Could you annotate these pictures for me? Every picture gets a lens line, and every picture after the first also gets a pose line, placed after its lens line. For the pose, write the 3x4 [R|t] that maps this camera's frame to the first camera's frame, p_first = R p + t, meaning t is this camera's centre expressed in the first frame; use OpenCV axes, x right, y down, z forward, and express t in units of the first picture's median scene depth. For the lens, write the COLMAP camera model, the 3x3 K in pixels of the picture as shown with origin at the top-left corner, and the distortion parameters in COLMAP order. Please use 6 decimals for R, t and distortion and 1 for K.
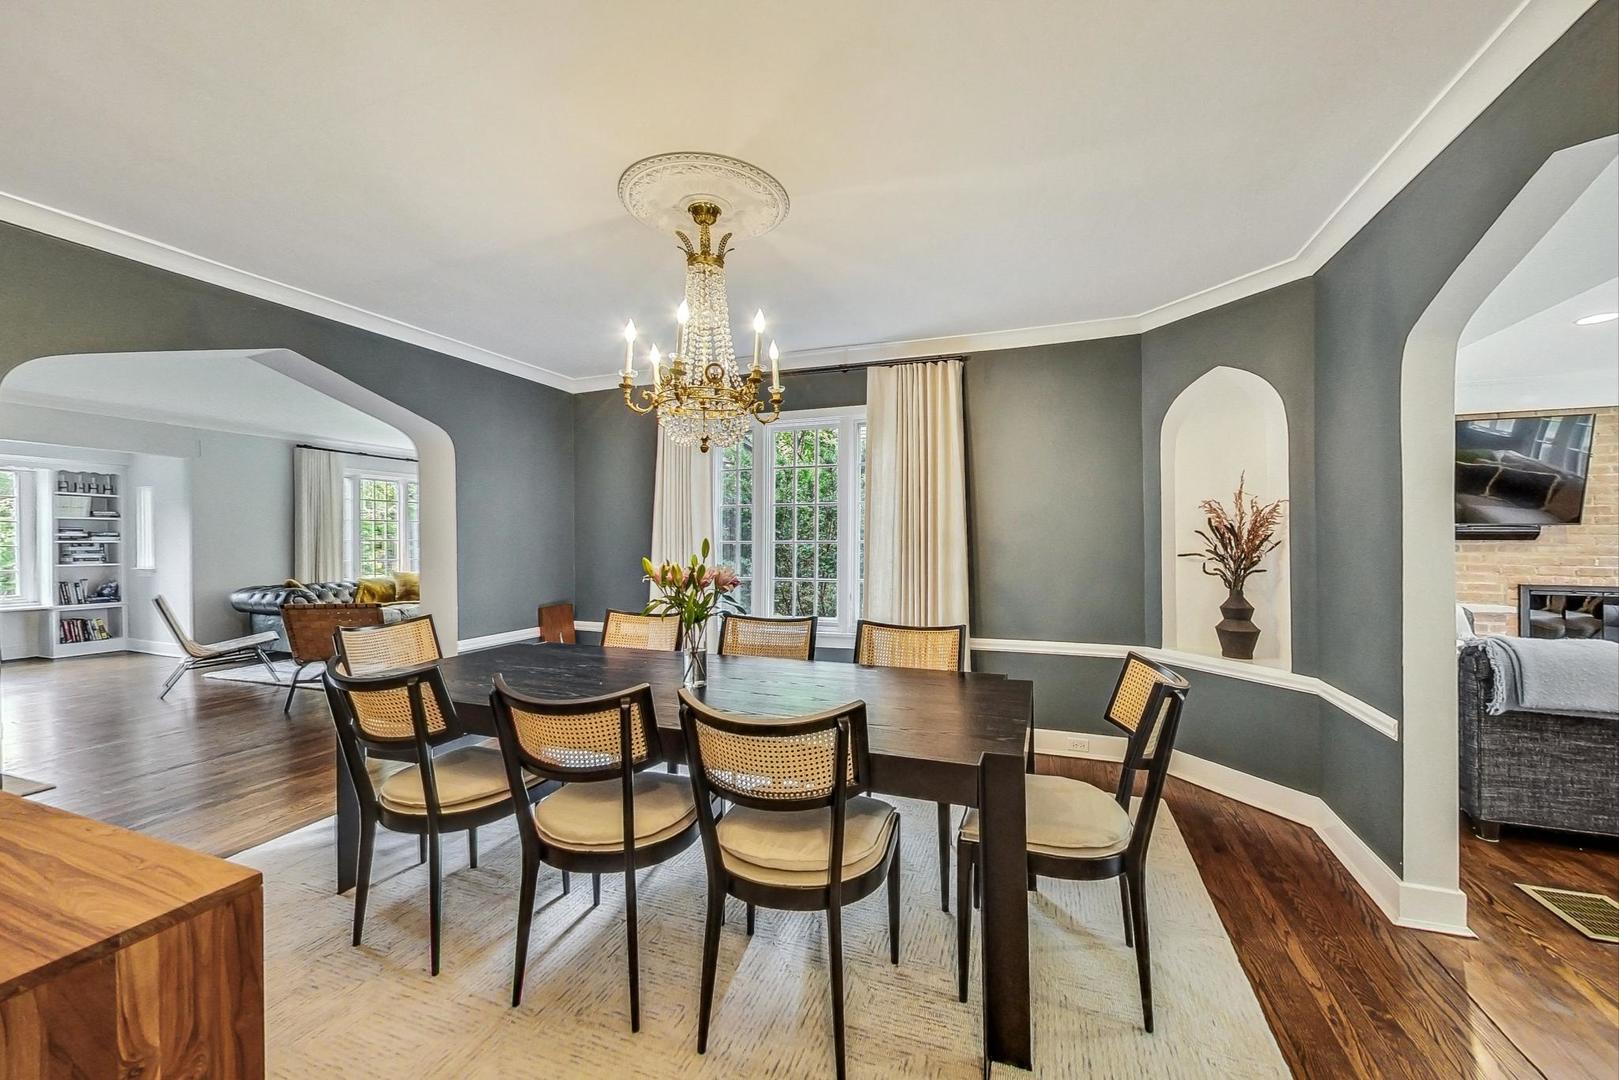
lens RADIAL K [[631.1, 0, 809.5], [0, 631.1, 540.0], [0, 0, 1]] dist [-0.000995, -0.000423]
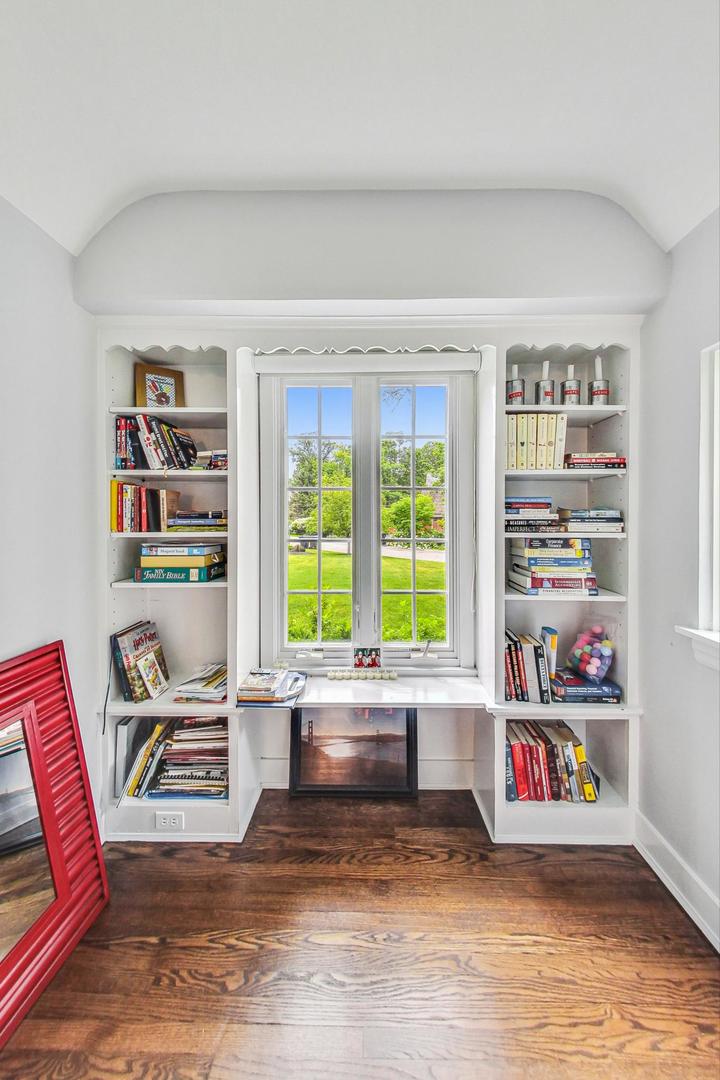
lens RADIAL K [[421.0, 0, 360.0], [0, 421.0, 540.0], [0, 0, 1]] dist [-0.000995, -0.000423]
pose [[0.348643, 0.015589, -0.937126, -0.957745], [-0.003614, 0.999877, 0.015288, 0.002386], [0.937249, -0.001943, 0.348656, 0.805427]]
